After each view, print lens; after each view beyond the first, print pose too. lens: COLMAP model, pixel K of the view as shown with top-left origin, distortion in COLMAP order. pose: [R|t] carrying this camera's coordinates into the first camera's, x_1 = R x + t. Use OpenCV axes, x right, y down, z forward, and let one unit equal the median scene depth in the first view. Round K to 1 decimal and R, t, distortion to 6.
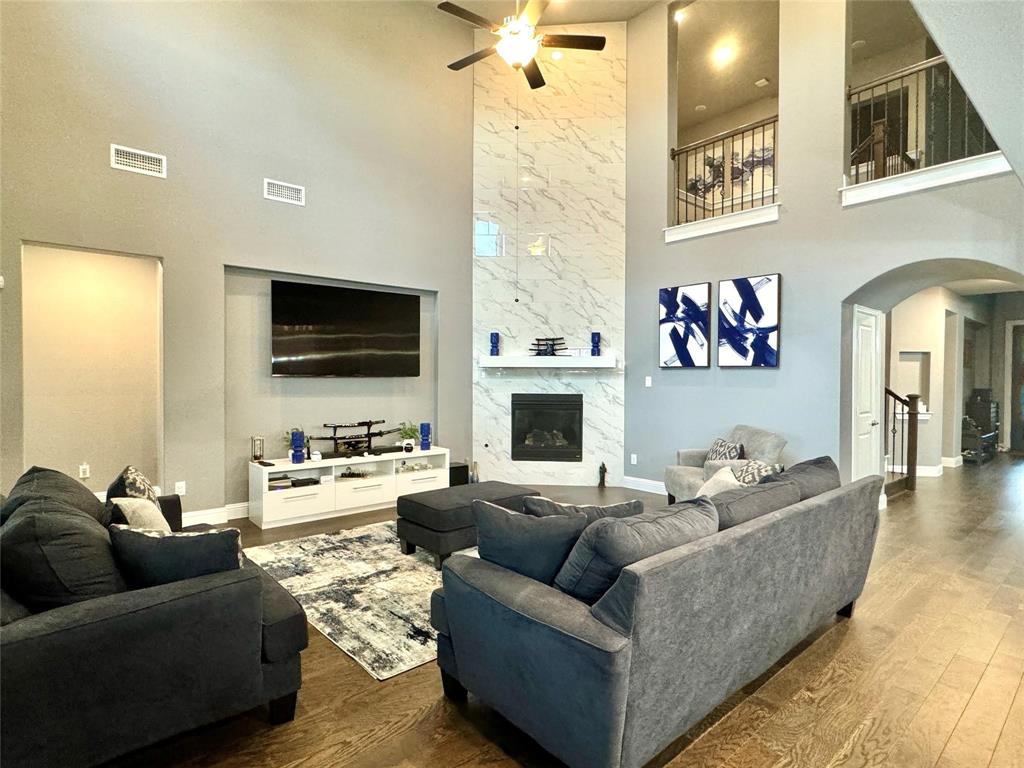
lens RADIAL K [[545.8, 0, 514.2], [0, 545.8, 381.5], [0, 0, 1]] dist [0.002033, 0.000148]
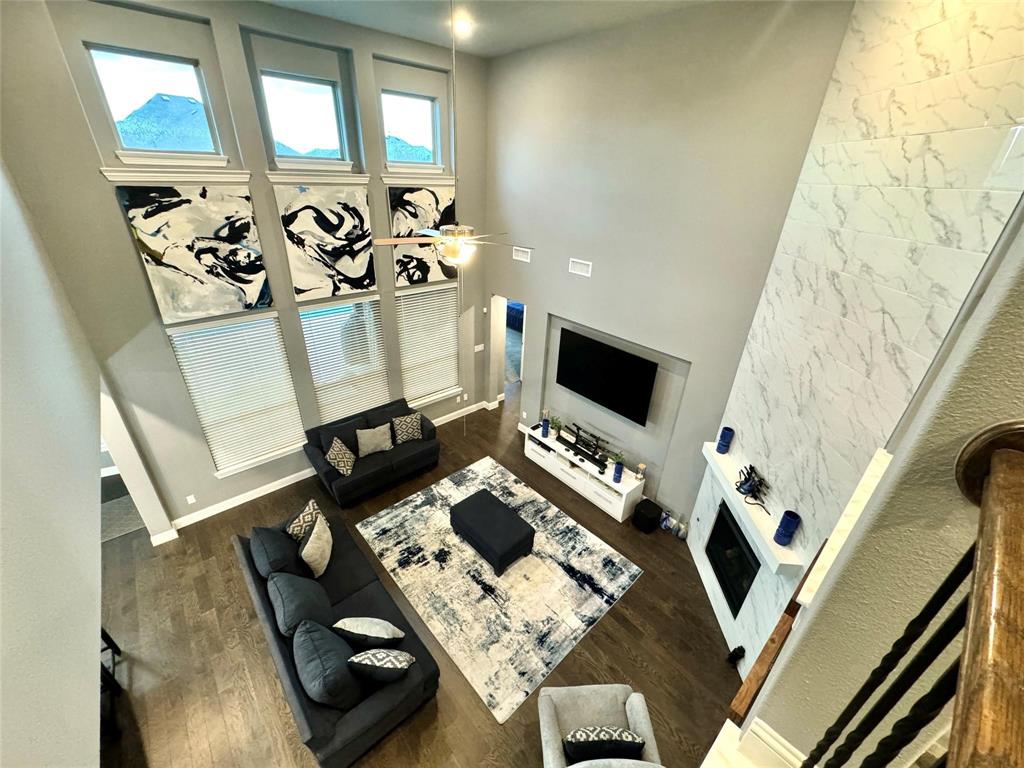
lens RADIAL K [[409.5, 0, 509.0], [0, 409.5, 387.2], [0, 0, 1]] dist [0.002753, 0.000453]
pose [[0.004791, 0.459349, -0.888243, 0.620299], [-0.045314, 0.887440, 0.458690, -0.525776], [0.998961, 0.038052, 0.025066, 0.777885]]
